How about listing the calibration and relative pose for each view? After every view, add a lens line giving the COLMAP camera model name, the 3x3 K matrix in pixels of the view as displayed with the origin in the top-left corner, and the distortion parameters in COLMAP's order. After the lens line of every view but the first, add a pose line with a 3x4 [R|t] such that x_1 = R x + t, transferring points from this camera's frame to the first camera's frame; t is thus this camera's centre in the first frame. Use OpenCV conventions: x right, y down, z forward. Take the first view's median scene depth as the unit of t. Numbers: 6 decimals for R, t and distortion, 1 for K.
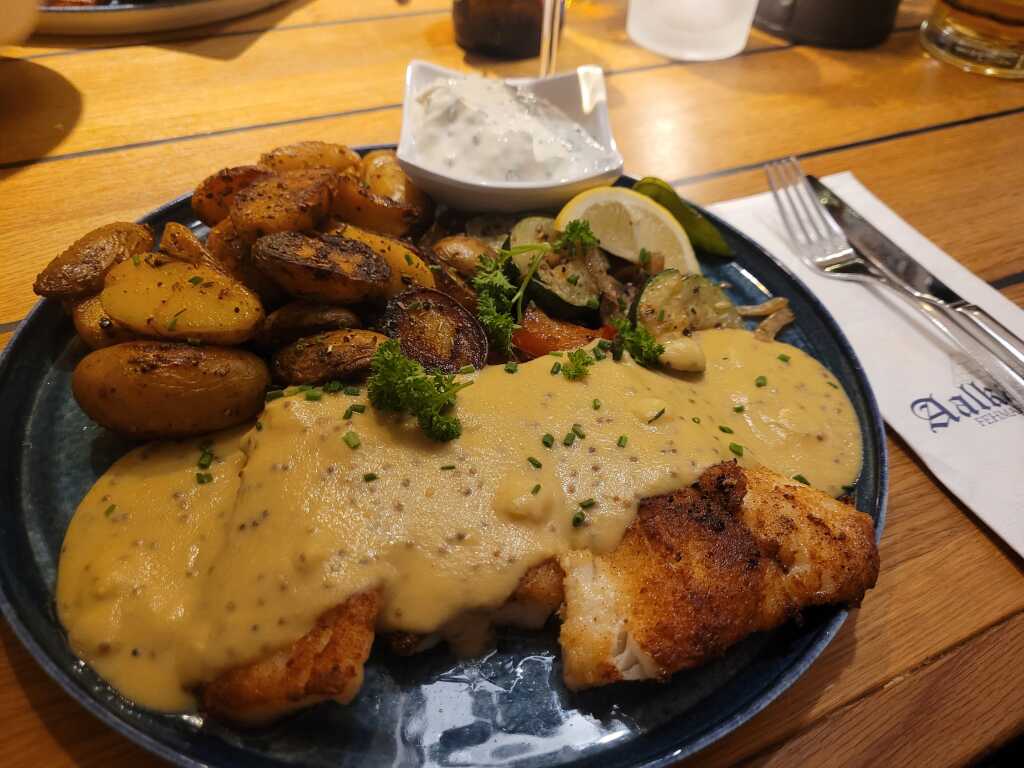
lens RADIAL K [[772.3, 0, 515.9], [0, 772.3, 389.8], [0, 0, 1]] dist [0.007950, -0.016262]
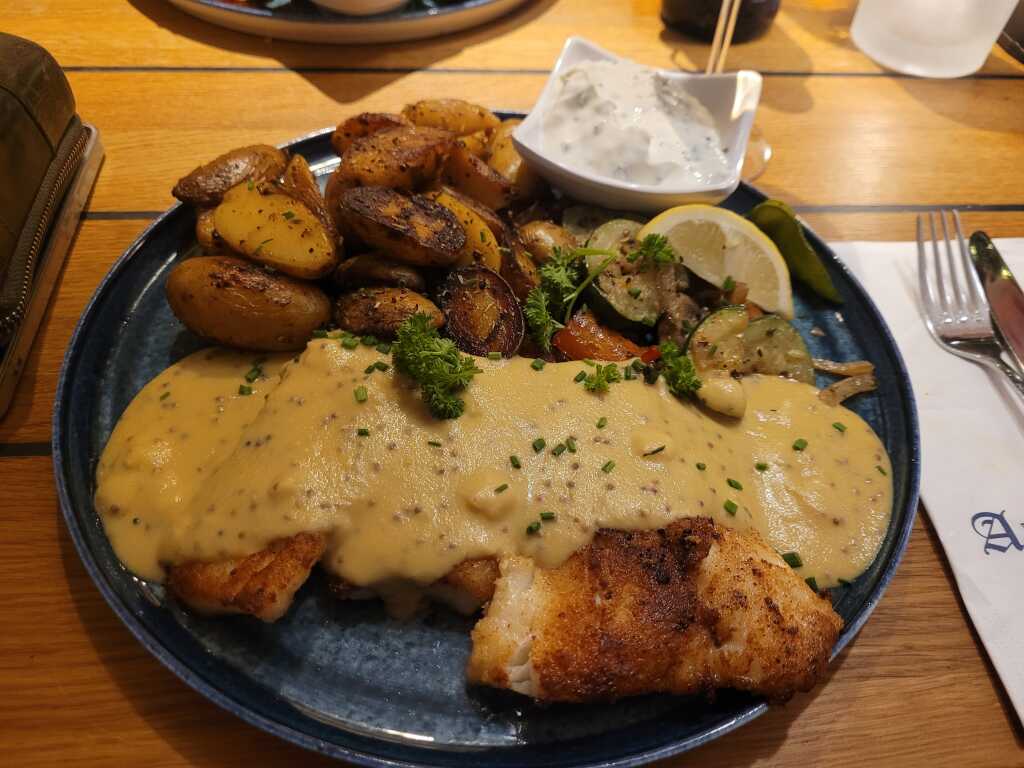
lens RADIAL K [[772.3, 0, 509.2], [0, 772.3, 377.6], [0, 0, 1]] dist [0.007950, -0.016262]
pose [[0.936485, 0.262661, -0.232389, 0.197971], [-0.250411, 0.964722, 0.081276, -0.084548], [0.245539, -0.017921, 0.969221, -0.001100]]
